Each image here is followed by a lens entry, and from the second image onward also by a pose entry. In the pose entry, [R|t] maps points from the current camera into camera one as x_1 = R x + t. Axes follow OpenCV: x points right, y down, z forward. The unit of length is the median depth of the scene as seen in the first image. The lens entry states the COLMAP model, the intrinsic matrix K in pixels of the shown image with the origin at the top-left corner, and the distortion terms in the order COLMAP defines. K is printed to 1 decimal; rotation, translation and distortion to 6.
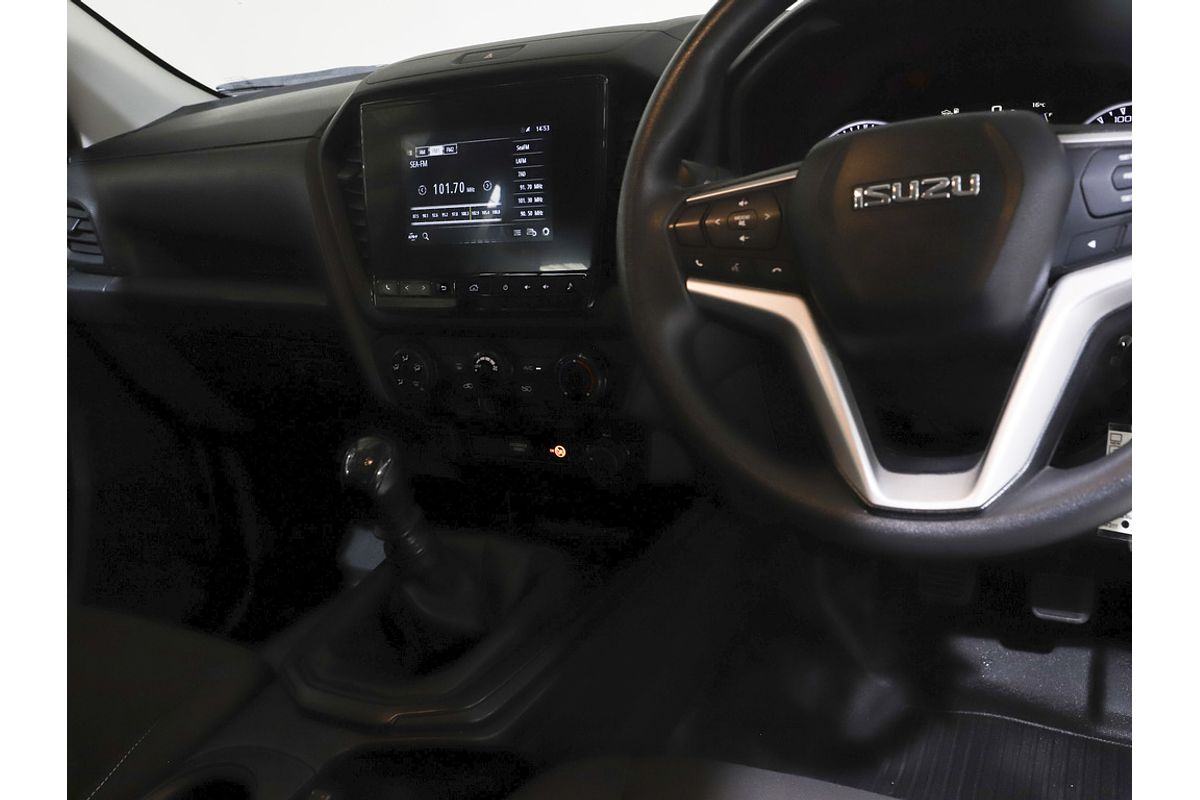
lens RADIAL K [[1047.7, 0, 601.5], [0, 1047.7, 402.0], [0, 0, 1]] dist [0.011641, -0.000806]
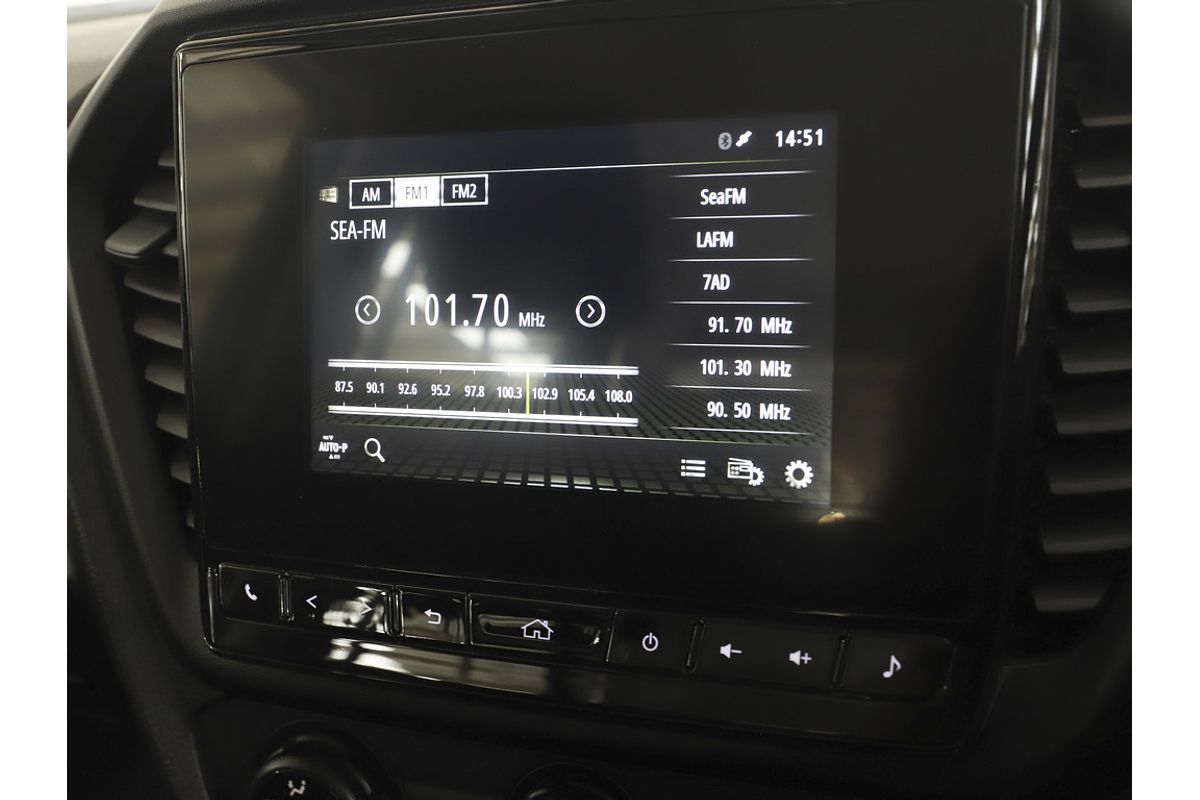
lens RADIAL K [[1340.8, 0, 602.9], [0, 1340.8, 400.8], [0, 0, 1]] dist [0.003457, 0.000000]
pose [[0.995218, 0.010308, 0.097137, -0.146144], [-0.006257, 0.999102, -0.041914, -0.165670], [-0.097482, 0.041106, 0.994388, 0.613472]]
